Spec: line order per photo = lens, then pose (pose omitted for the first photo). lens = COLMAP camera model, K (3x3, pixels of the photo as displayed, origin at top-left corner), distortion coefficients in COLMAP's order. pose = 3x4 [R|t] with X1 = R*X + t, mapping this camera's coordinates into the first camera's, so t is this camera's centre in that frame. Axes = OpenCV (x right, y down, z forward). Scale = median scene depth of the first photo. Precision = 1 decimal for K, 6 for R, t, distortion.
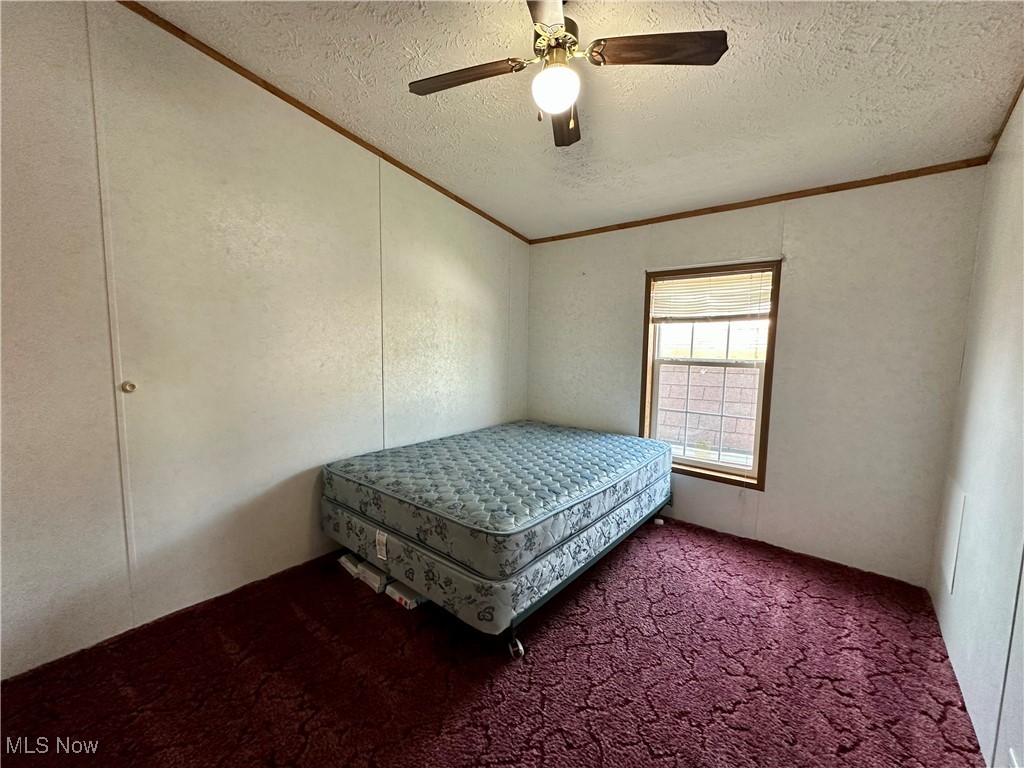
lens RADIAL K [[408.9, 0, 512.0], [0, 408.9, 384.0], [0, 0, 1]] dist [-0.002870, 0.000605]
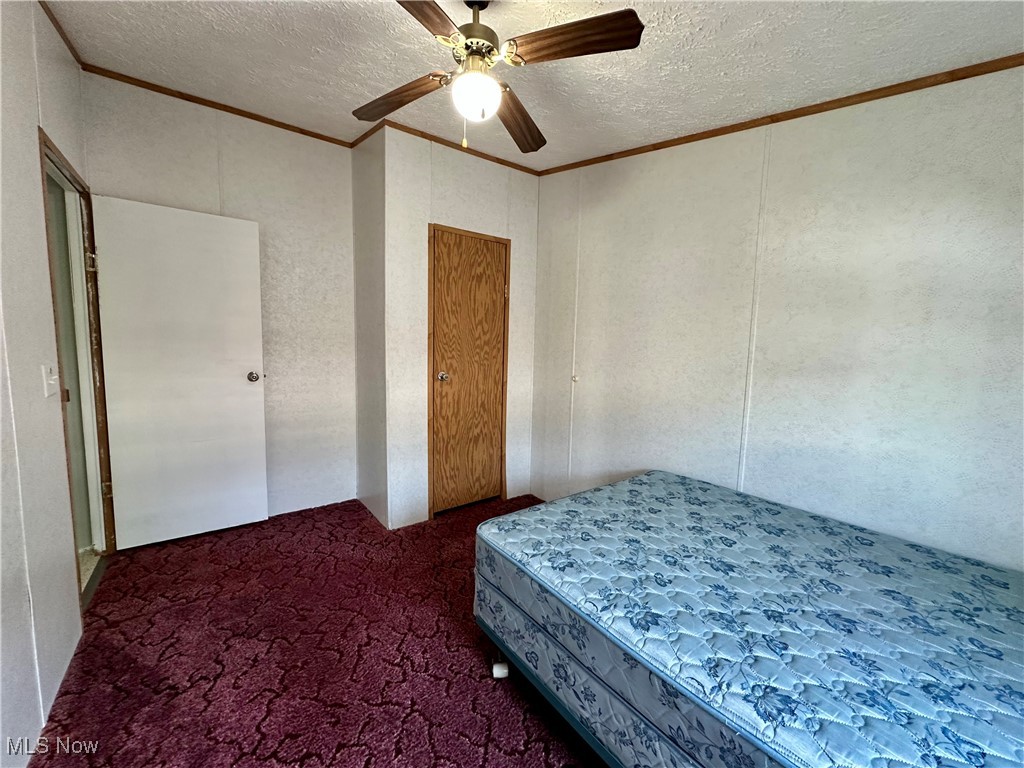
lens RADIAL K [[408.9, 0, 512.0], [0, 408.9, 384.0], [0, 0, 1]] dist [-0.002870, 0.000605]
pose [[-0.232726, 0.077965, -0.969412, 1.005272], [-0.114554, 0.987645, 0.106932, -0.149641], [0.965772, 0.135936, -0.220919, 1.290475]]
